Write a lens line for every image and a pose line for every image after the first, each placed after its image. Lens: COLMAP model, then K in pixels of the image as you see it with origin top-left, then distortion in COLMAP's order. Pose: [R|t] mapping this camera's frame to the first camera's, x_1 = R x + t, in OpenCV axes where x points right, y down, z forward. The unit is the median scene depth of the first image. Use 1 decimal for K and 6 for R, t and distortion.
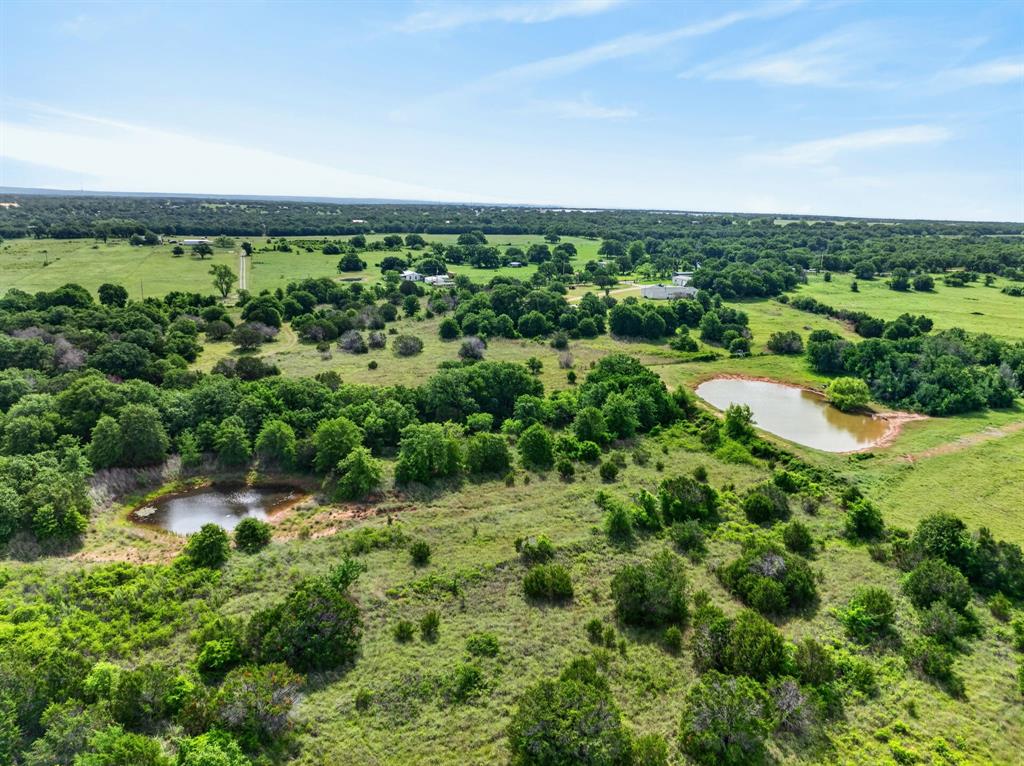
lens RADIAL K [[720.5, 0, 511.9], [0, 720.5, 381.3], [0, 0, 1]] dist [-0.036604, -0.002748]
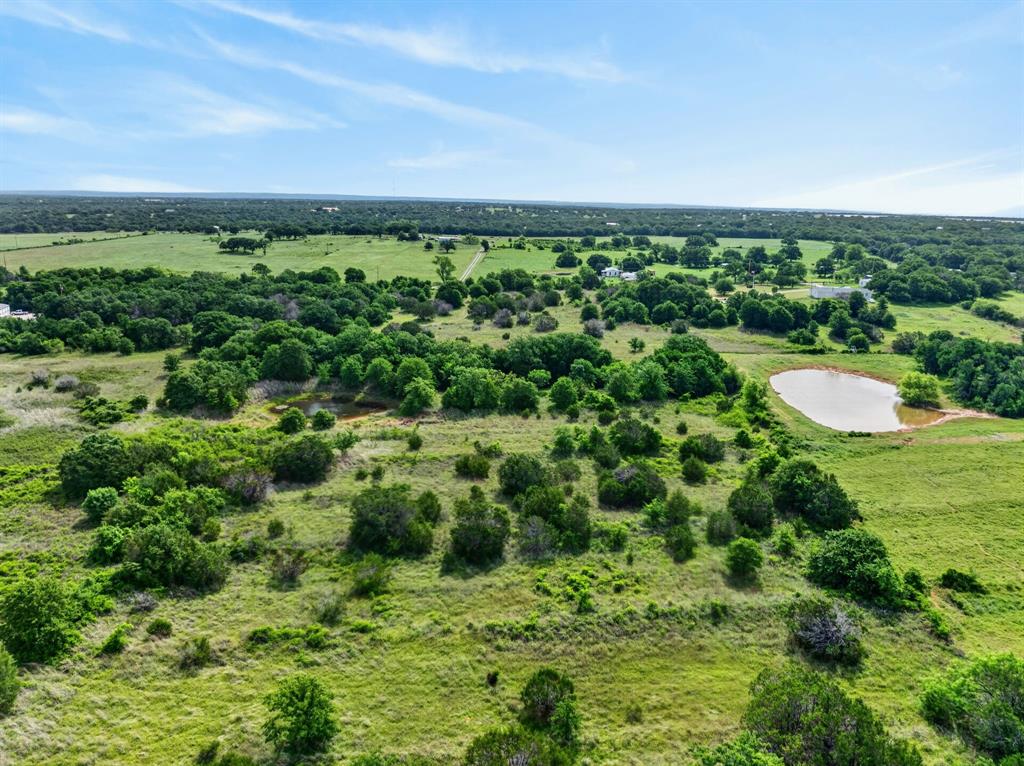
lens RADIAL K [[720.5, 0, 514.0], [0, 720.5, 380.7], [0, 0, 1]] dist [-0.036604, -0.002748]
pose [[0.928101, 0.082206, -0.363141, 0.346387], [-0.085002, 0.996346, 0.008304, 0.053770], [0.362497, 0.023161, 0.931697, -0.162200]]
